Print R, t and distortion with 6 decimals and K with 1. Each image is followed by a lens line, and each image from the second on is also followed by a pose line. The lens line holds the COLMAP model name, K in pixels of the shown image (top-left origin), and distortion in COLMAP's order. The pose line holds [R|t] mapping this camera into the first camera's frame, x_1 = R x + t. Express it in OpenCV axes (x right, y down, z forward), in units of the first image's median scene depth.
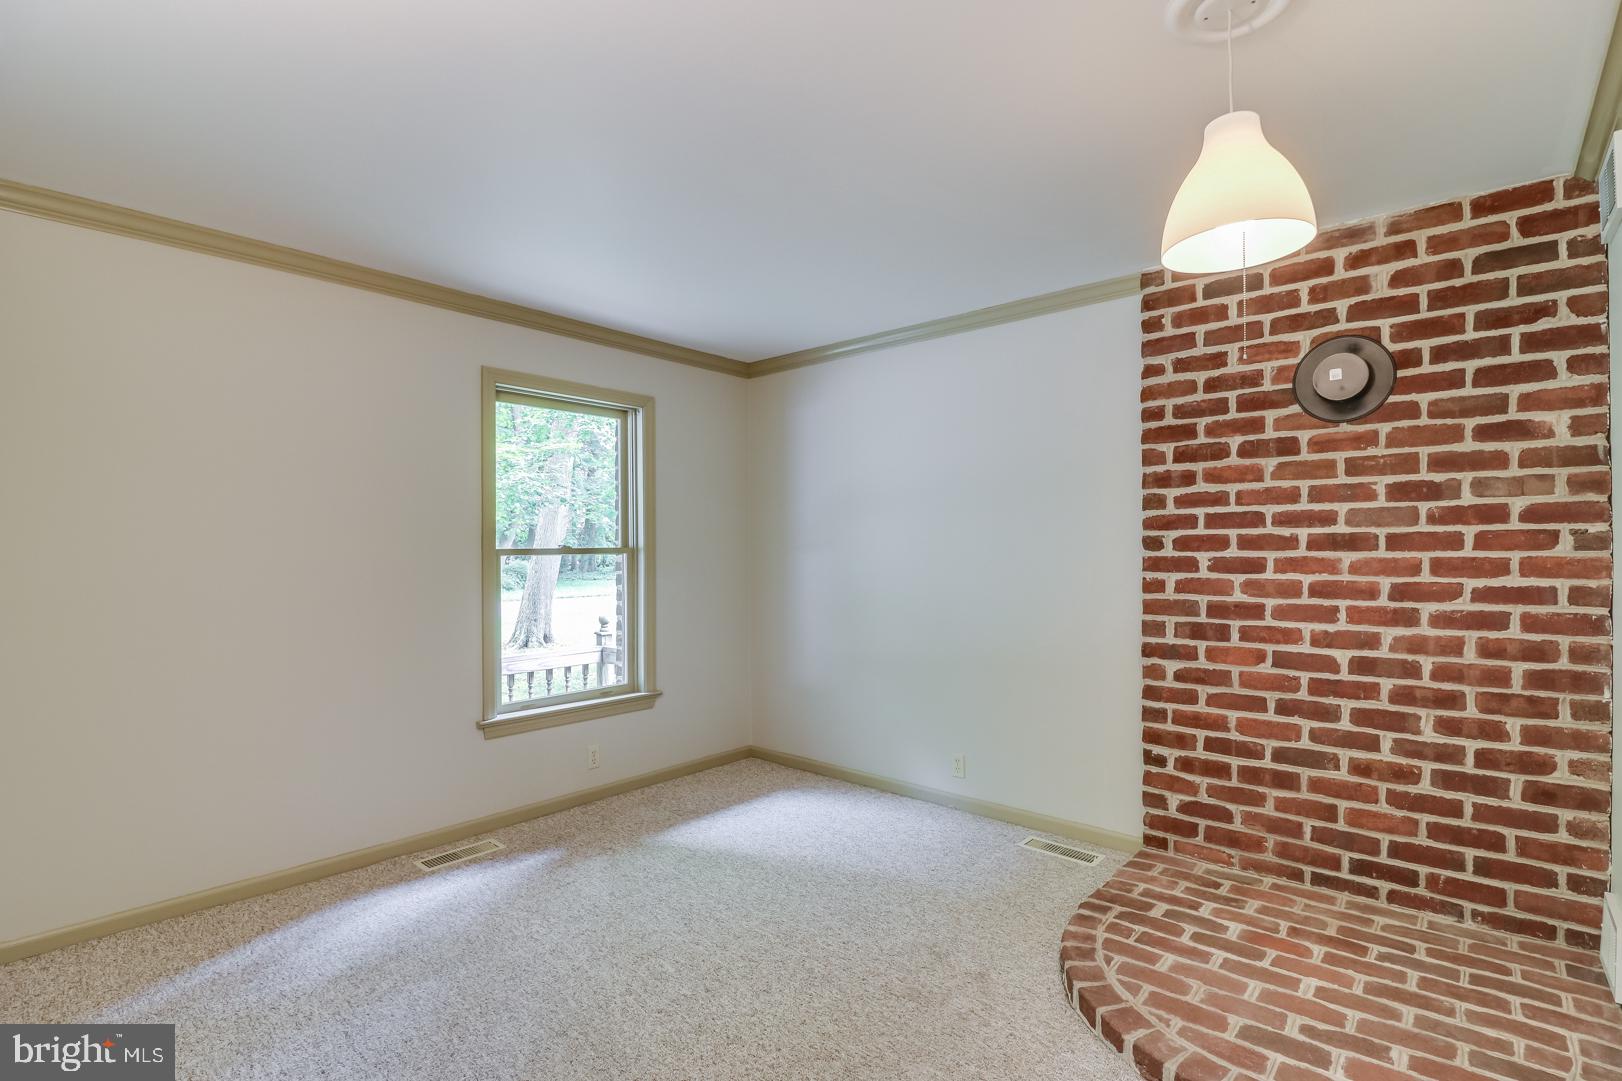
lens RADIAL K [[744.8, 0, 804.7], [0, 744.8, 541.7], [0, 0, 1]] dist [-0.006711, -0.008023]
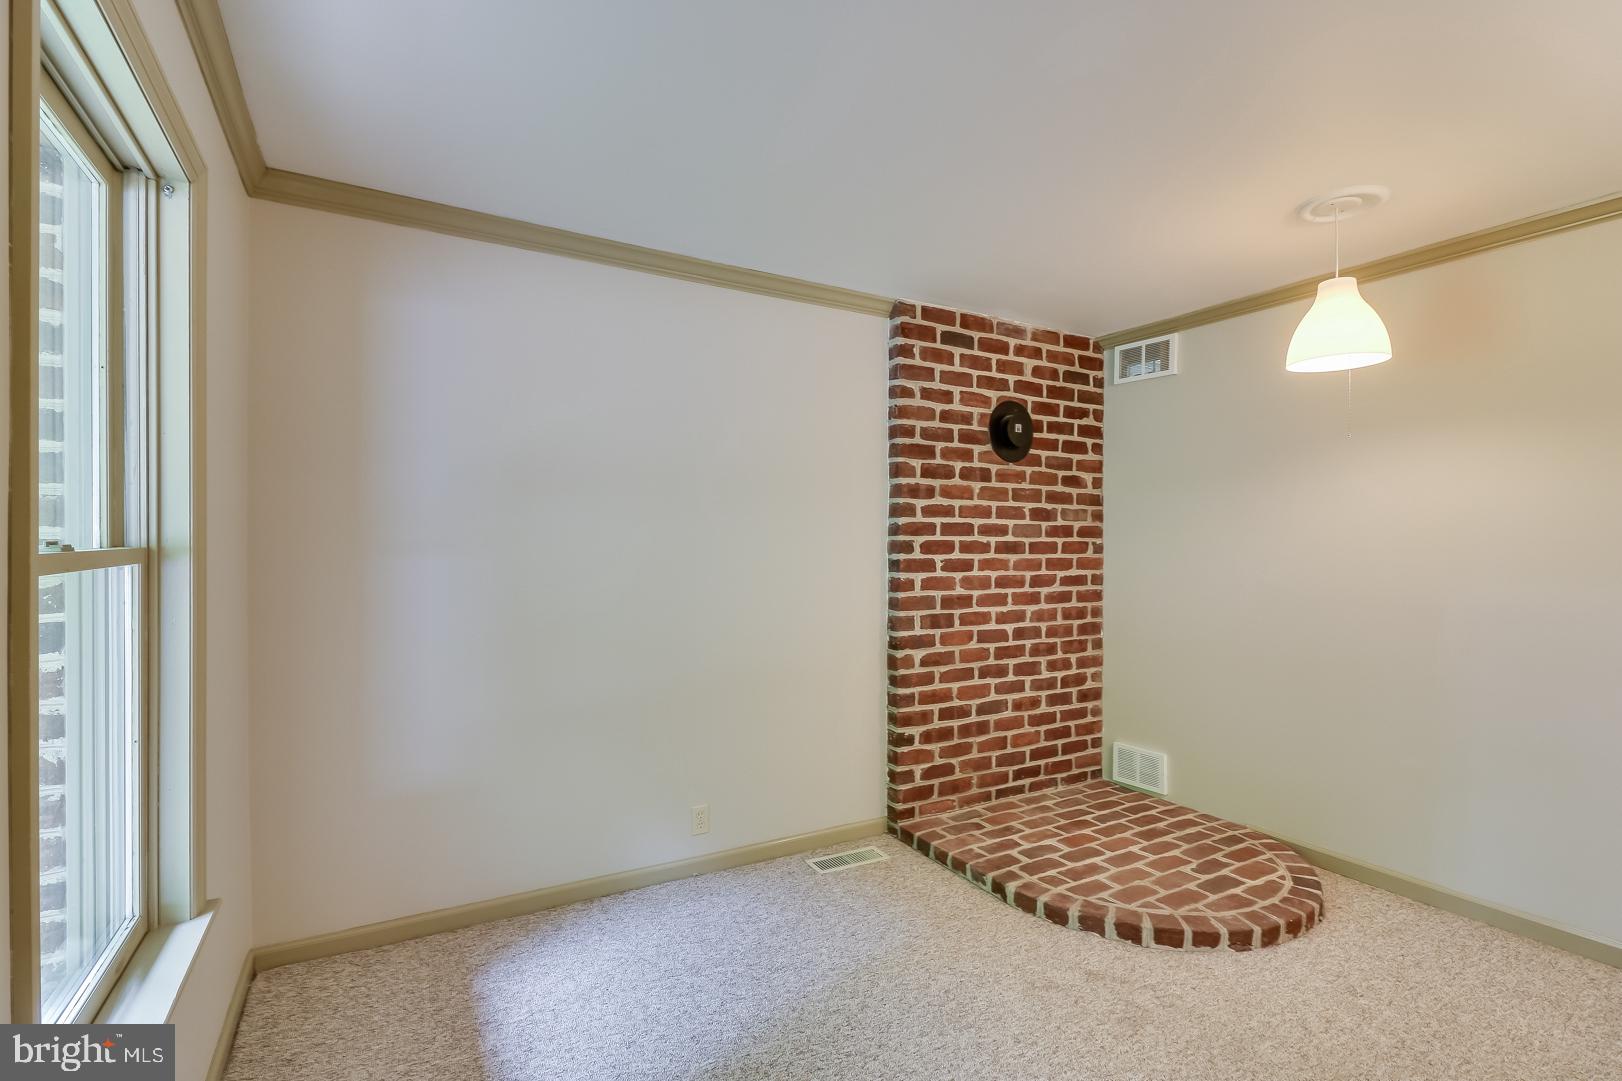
lens RADIAL K [[744.8, 0, 811.4], [0, 744.8, 538.7], [0, 0, 1]] dist [-0.006711, -0.008023]
pose [[0.341841, 0.011665, 0.939686, -0.756249], [-0.016616, 0.999842, -0.006367, -0.000925], [-0.939611, -0.013438, 0.341980, 0.900596]]
